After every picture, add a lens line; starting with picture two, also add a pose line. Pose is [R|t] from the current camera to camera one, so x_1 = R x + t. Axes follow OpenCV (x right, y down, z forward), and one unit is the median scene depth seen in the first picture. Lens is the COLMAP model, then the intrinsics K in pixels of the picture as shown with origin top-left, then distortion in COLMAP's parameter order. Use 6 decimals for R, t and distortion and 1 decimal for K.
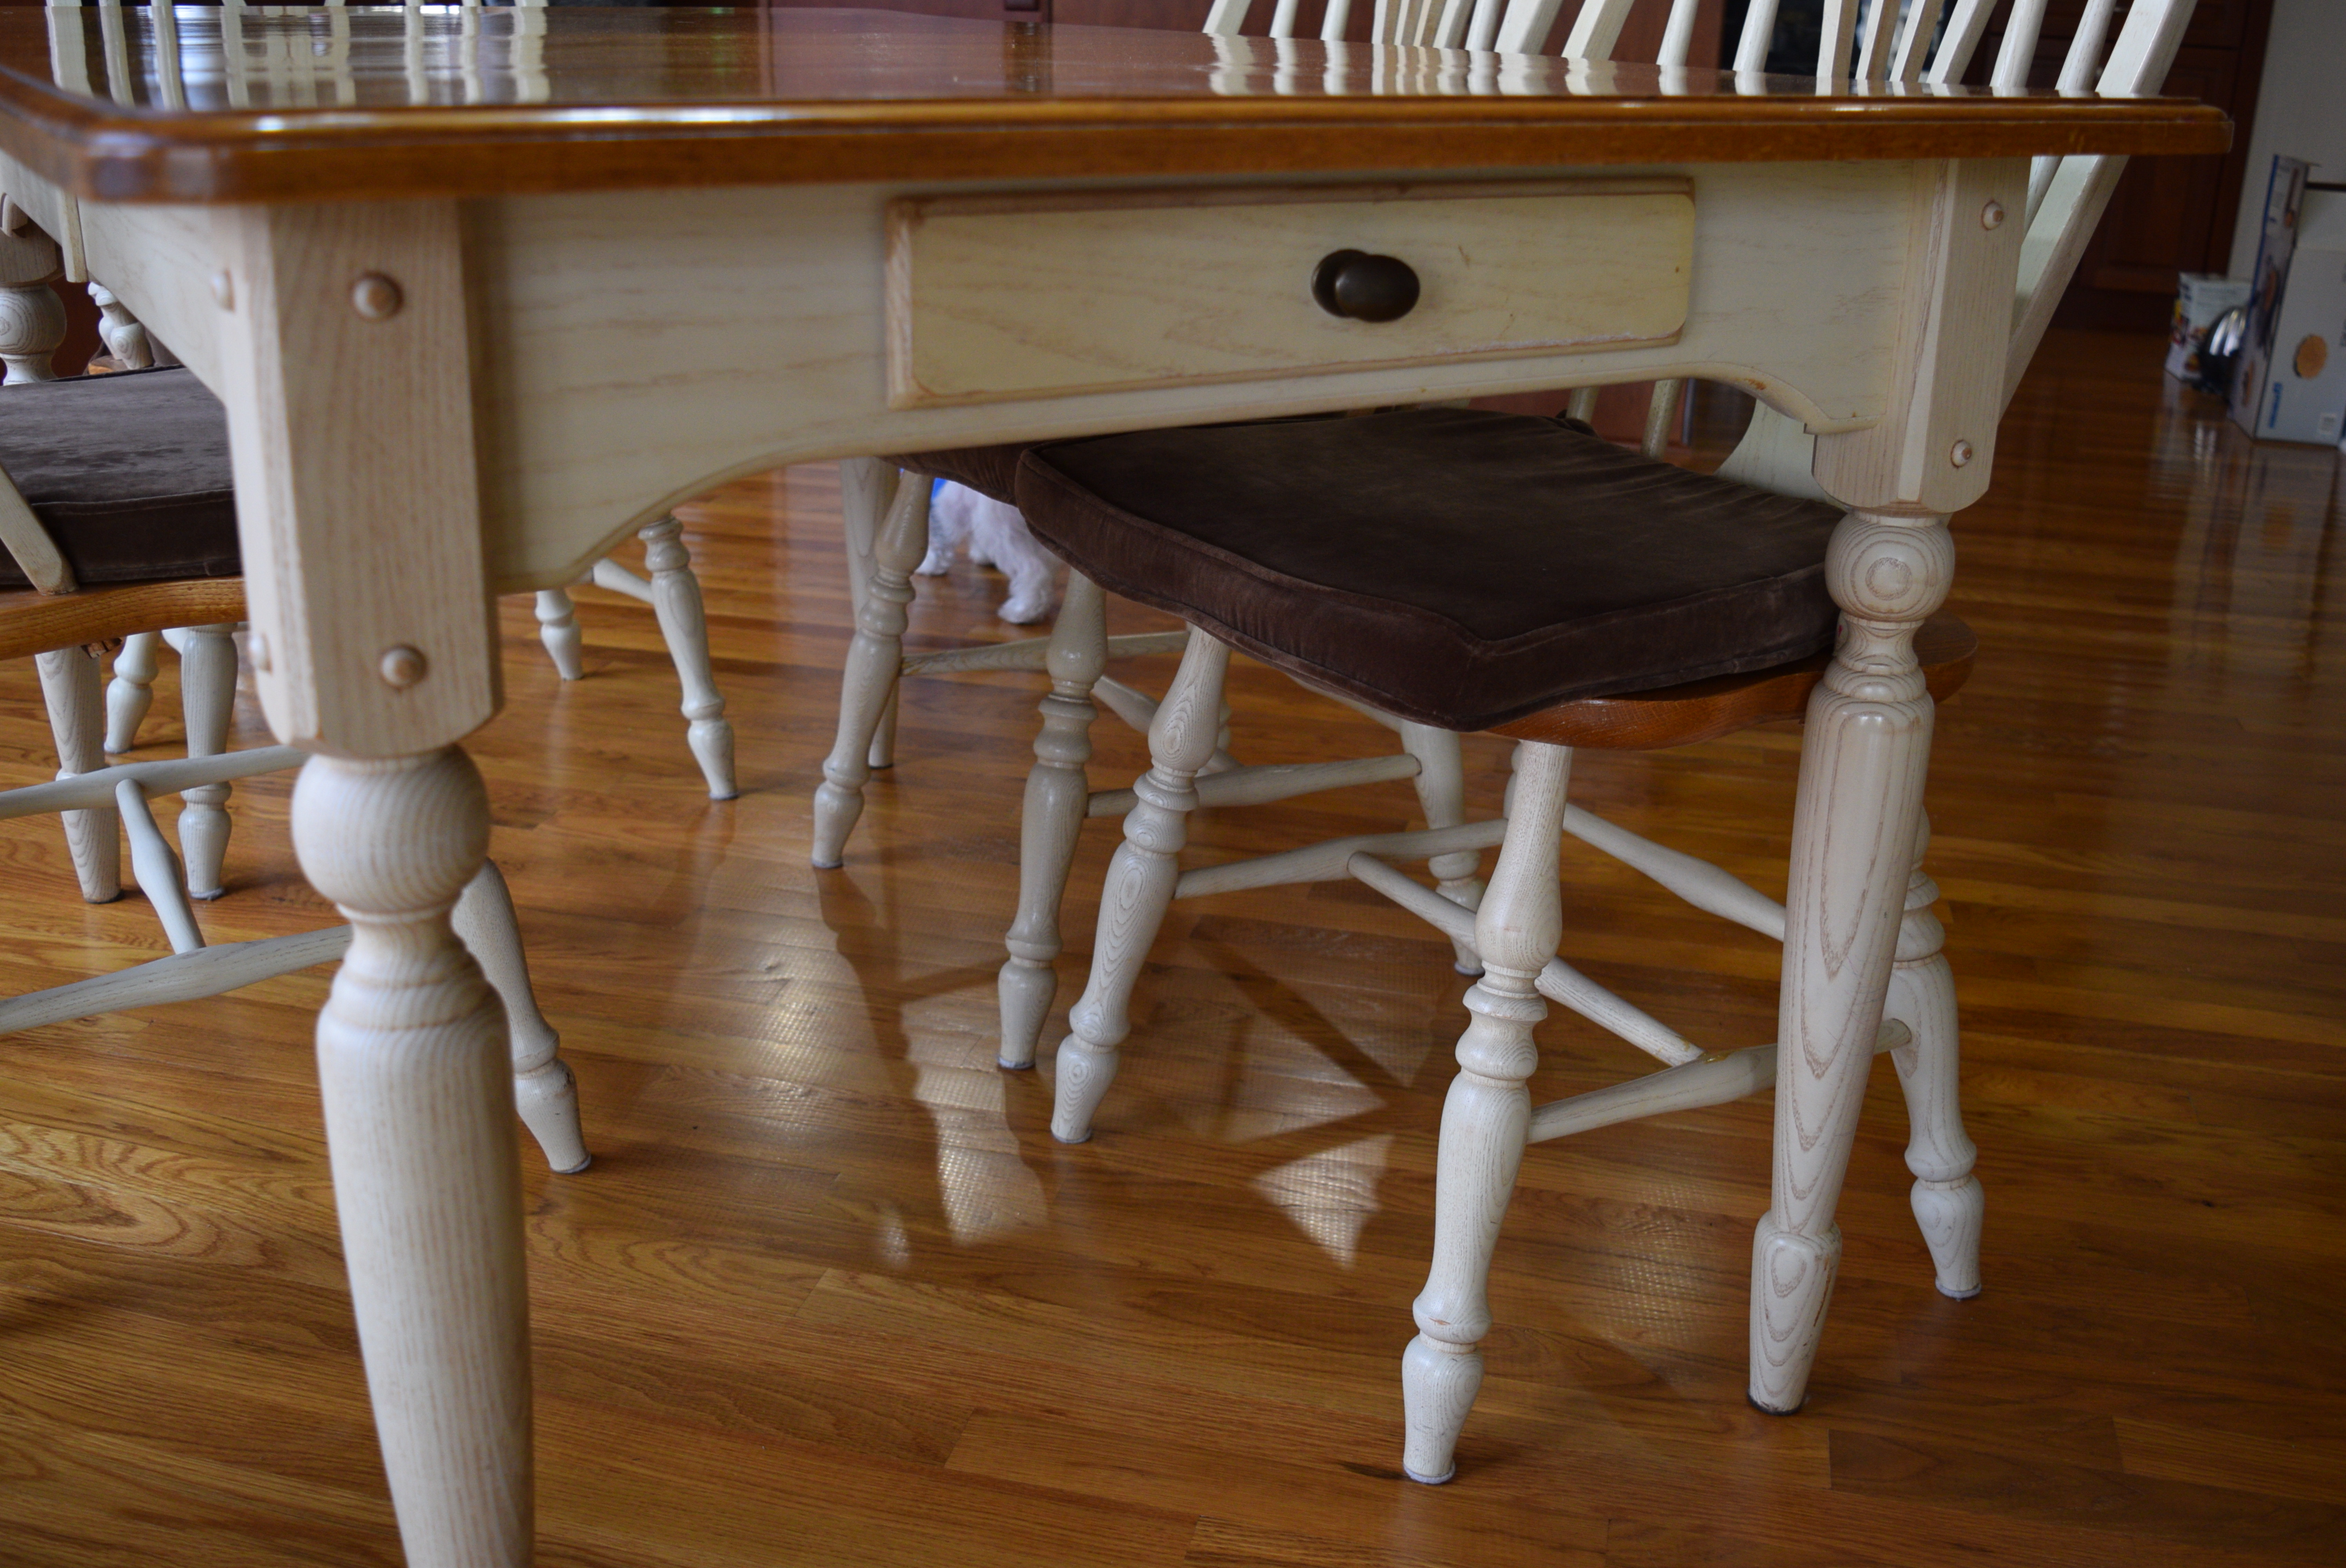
lens RADIAL K [[2335.9, 0, 1128.0], [0, 2335.9, 723.4], [0, 0, 1]] dist [-0.070986, 0.000000]
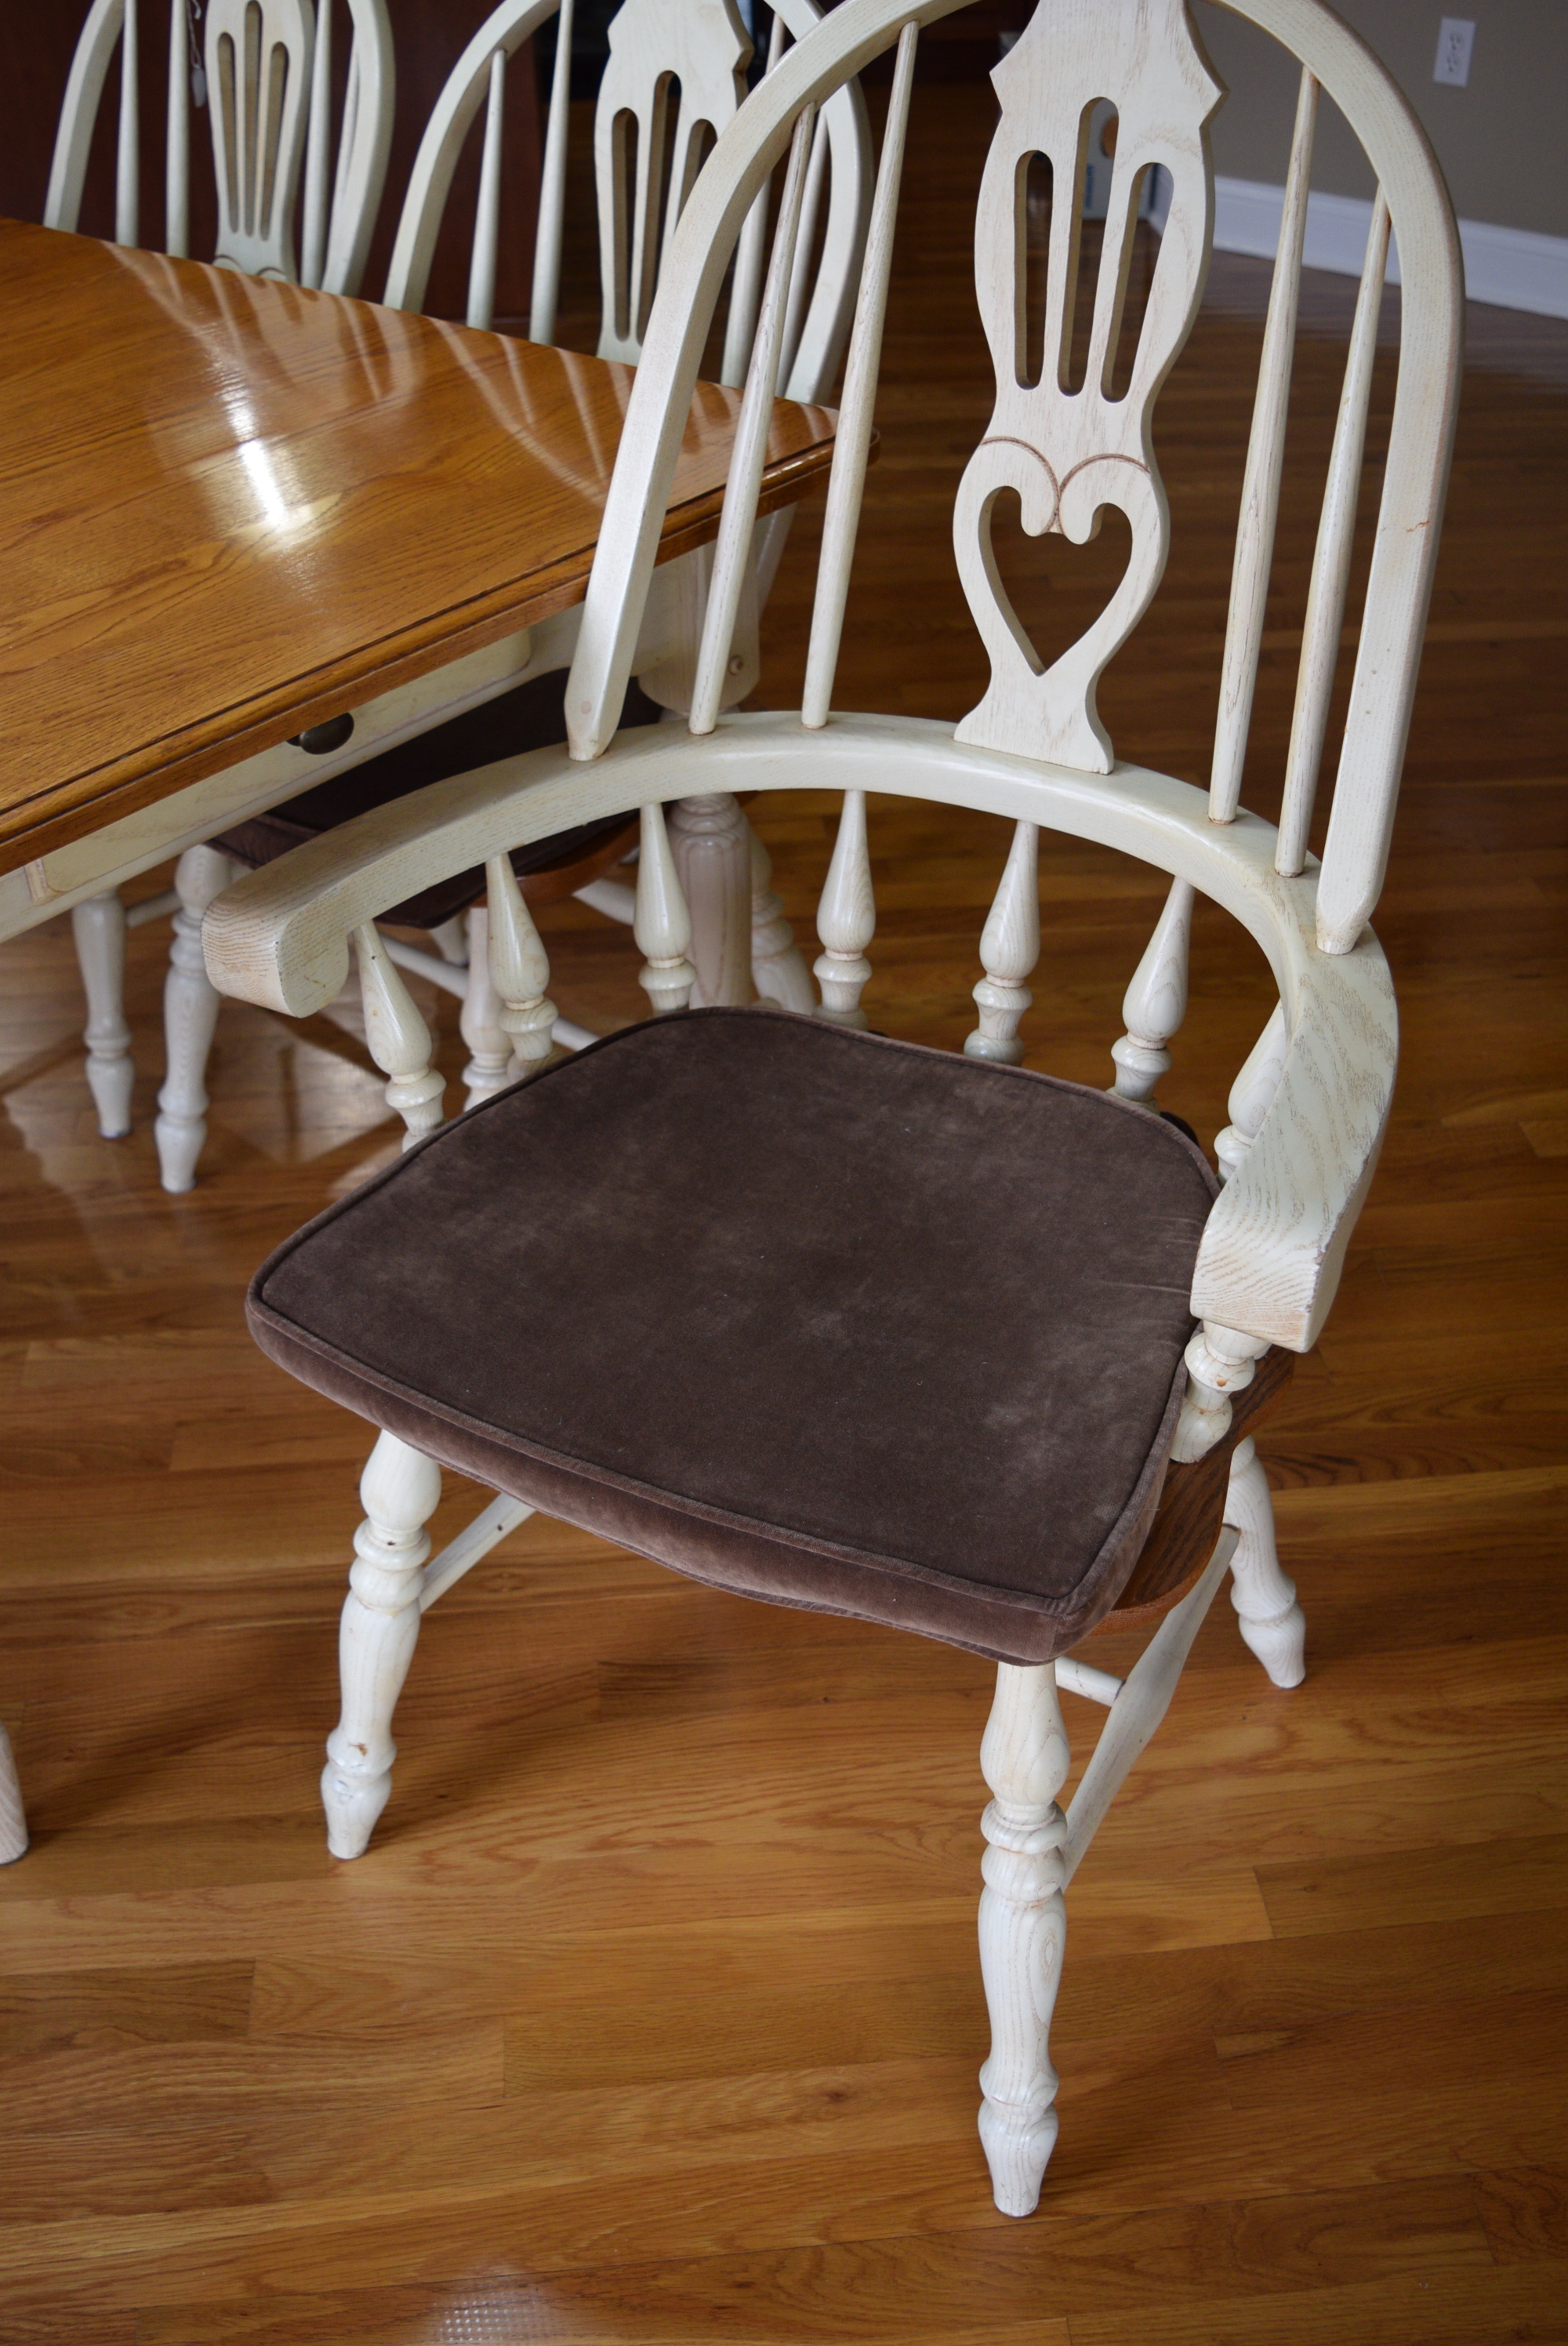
lens RADIAL K [[2458.5, 0, 771.6], [0, 2458.5, 1160.0], [0, 0, 1]] dist [-0.005288, 0.000000]
pose [[0.944935, -0.226097, 0.236598, -0.044032], [0.150838, 0.942496, 0.298242, -0.246708], [-0.290424, -0.246132, 0.924702, -0.439585]]
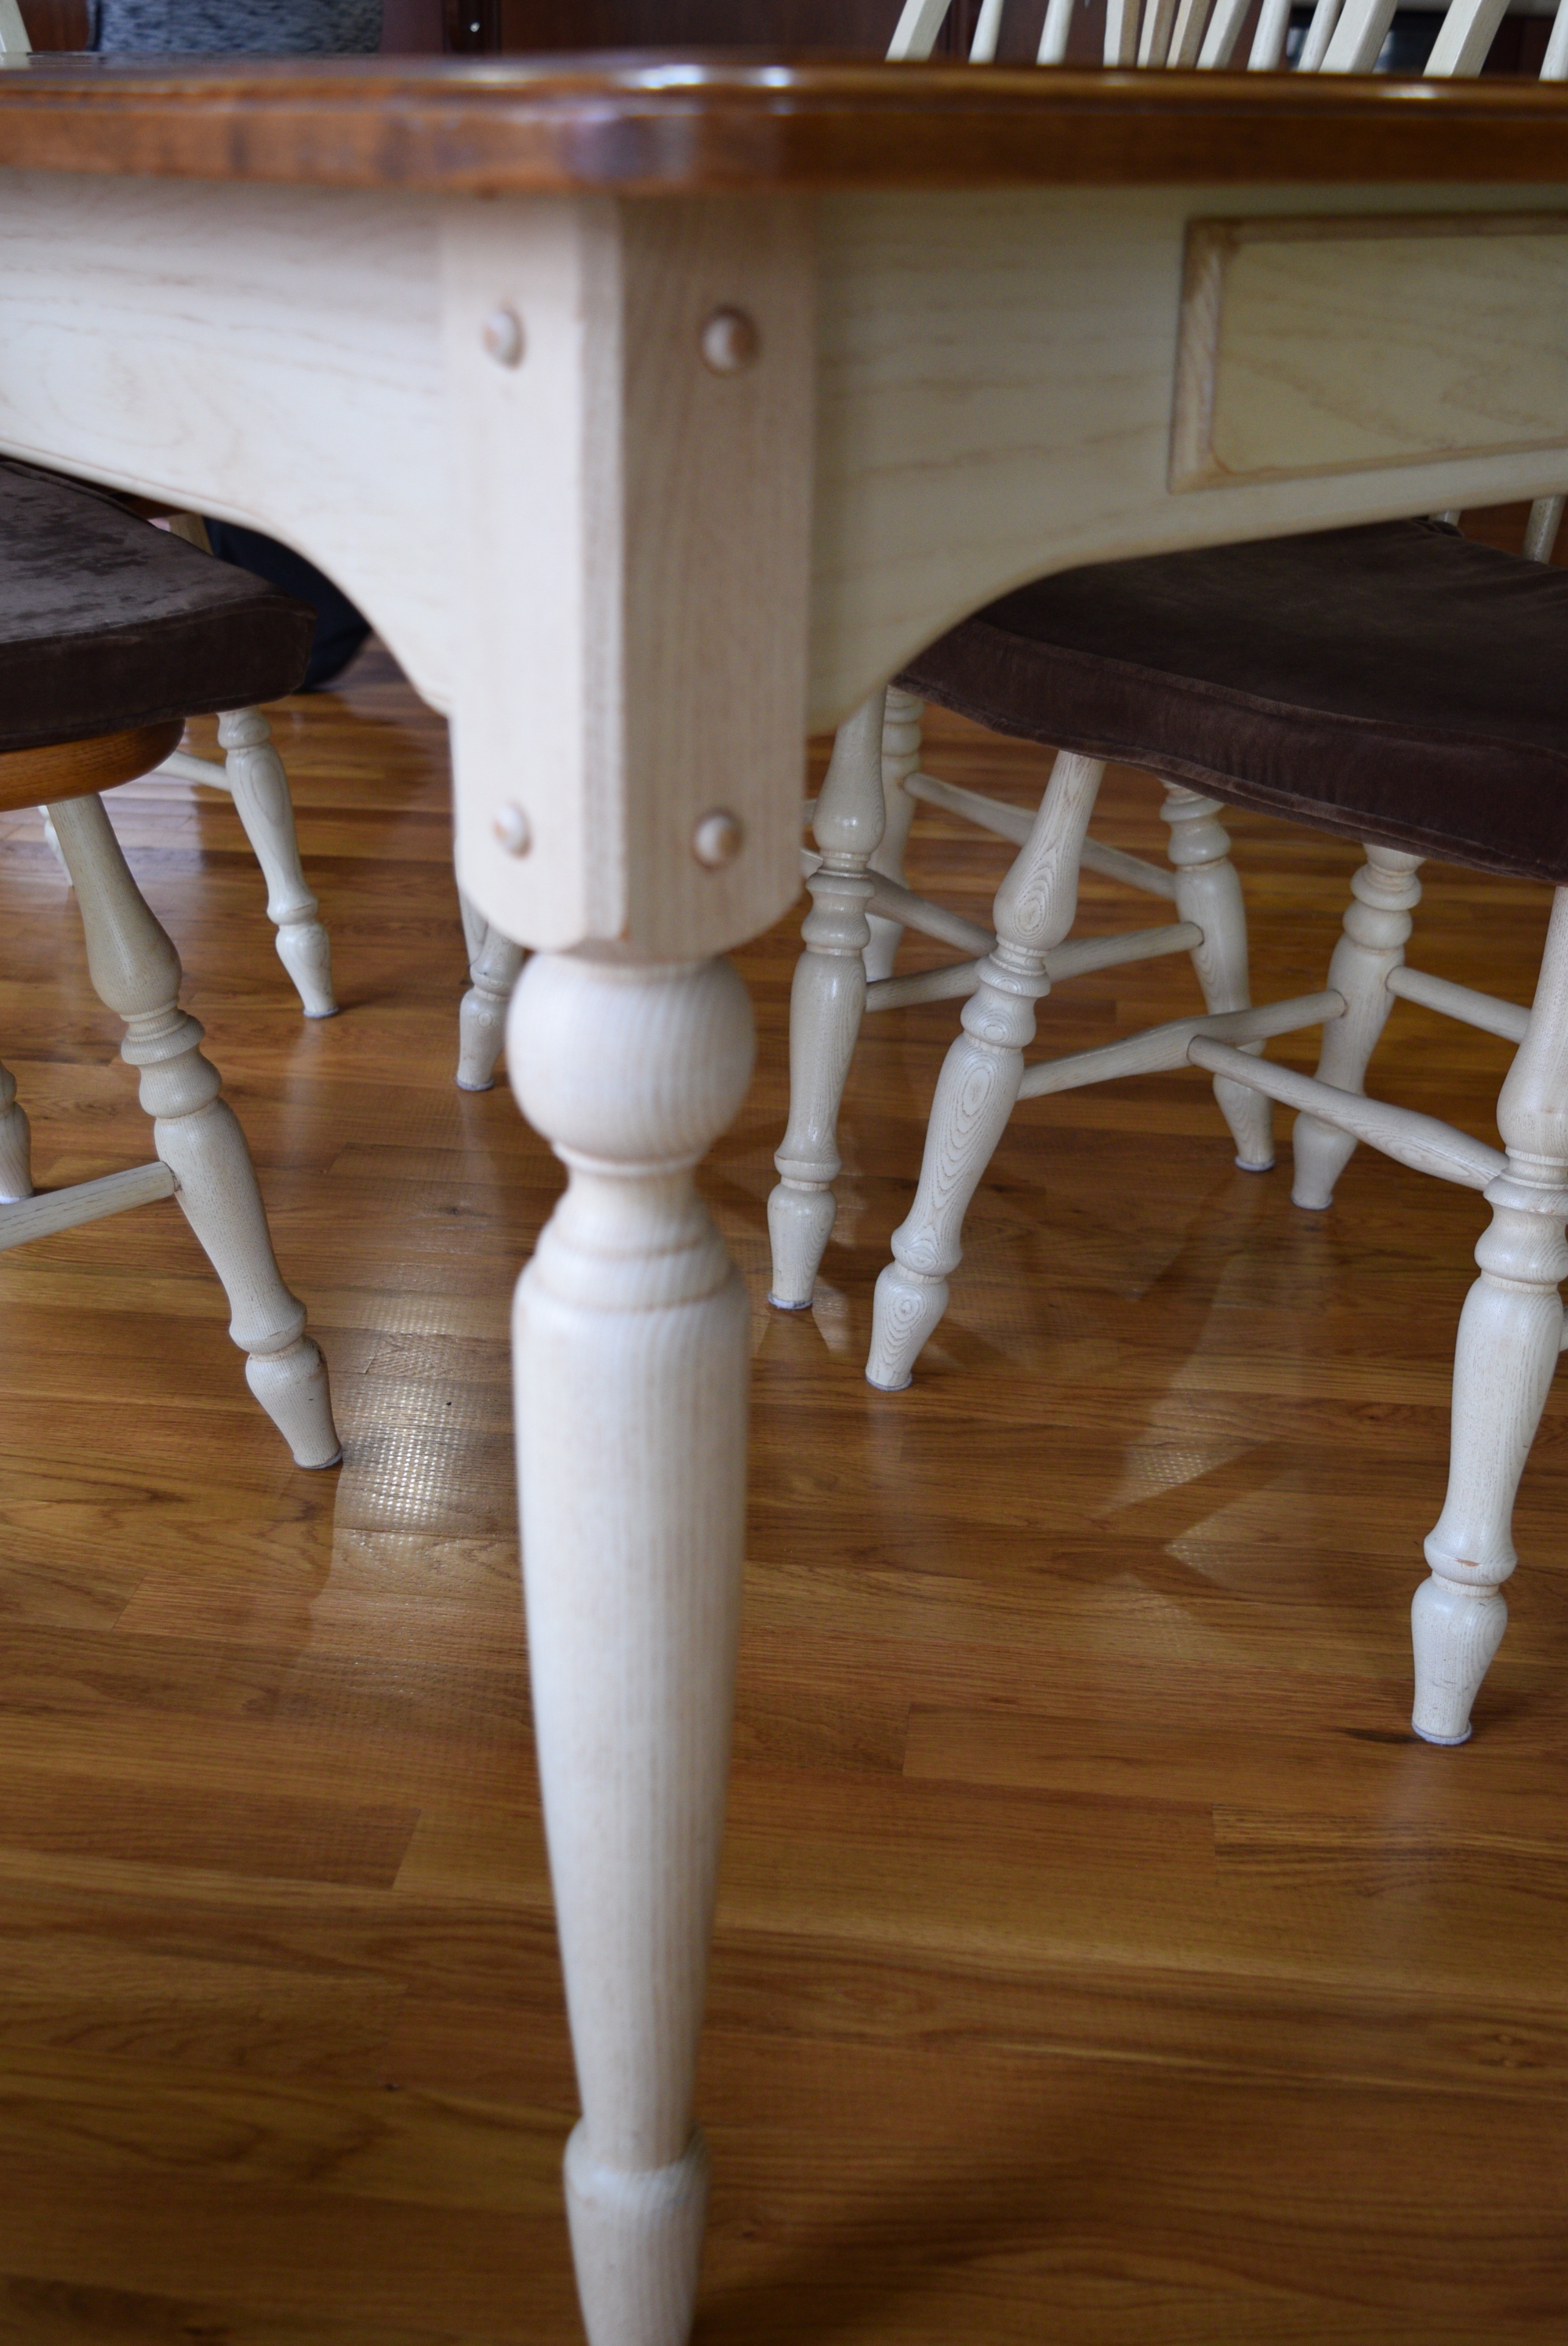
lens RADIAL K [[2606.5, 0, 785.0], [0, 2606.5, 1154.2], [0, 0, 1]] dist [-0.060623, 0.000000]
pose [[0.991521, -0.058109, 0.116229, -0.221120], [0.047038, 0.994285, 0.095833, -0.001221], [-0.121133, -0.089553, 0.988588, 0.077427]]
